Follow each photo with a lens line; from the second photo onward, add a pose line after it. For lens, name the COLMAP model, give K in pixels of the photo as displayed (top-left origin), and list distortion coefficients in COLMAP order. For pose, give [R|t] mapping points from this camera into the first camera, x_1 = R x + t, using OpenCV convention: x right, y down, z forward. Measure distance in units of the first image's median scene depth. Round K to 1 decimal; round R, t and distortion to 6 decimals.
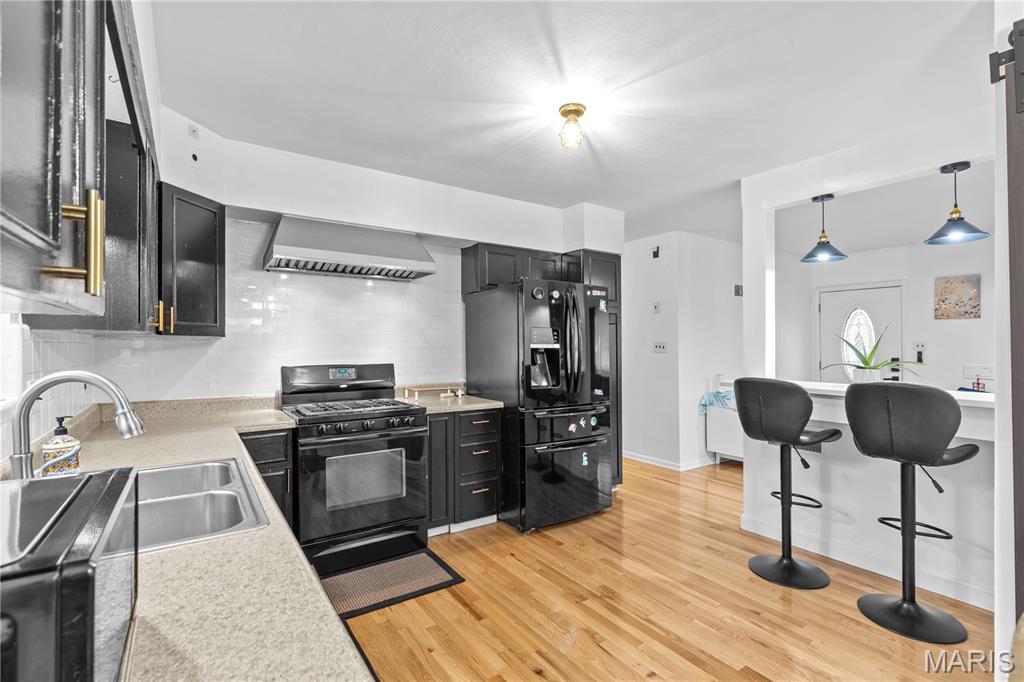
lens RADIAL K [[470.6, 0, 513.0], [0, 470.6, 340.5], [0, 0, 1]] dist [0.001660, 0.001074]
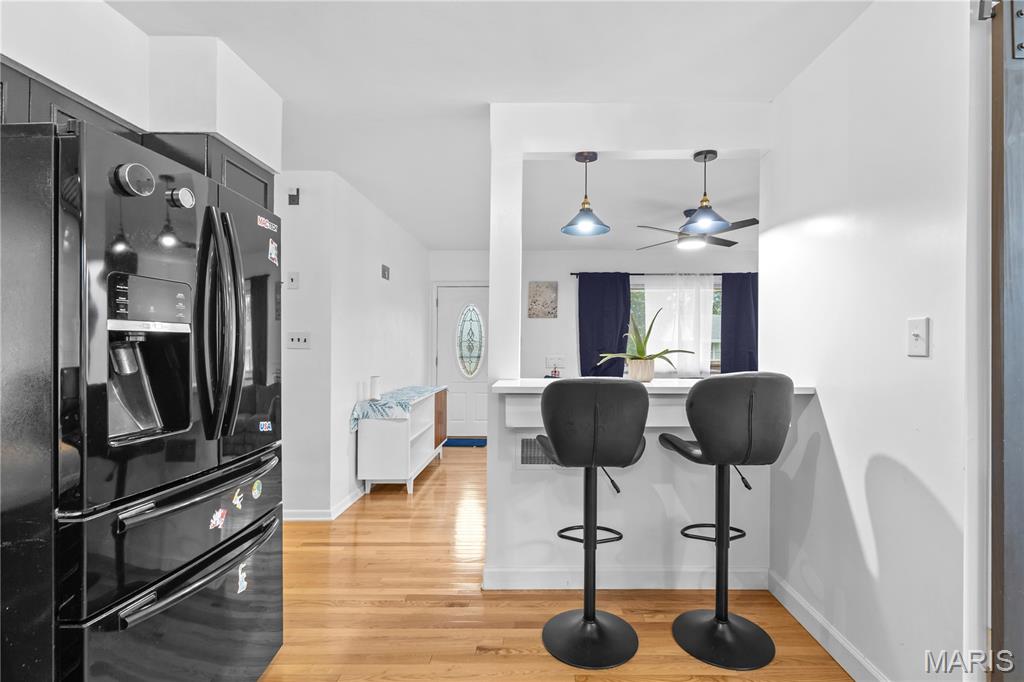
lens RADIAL K [[470.6, 0, 525.8], [0, 470.6, 338.4], [0, 0, 1]] dist [0.001660, 0.001074]
pose [[0.576144, 0.009333, 0.817295, -0.069166], [-0.005595, 0.999956, -0.007475, 0.022032], [-0.817329, -0.000266, 0.576171, 0.540770]]
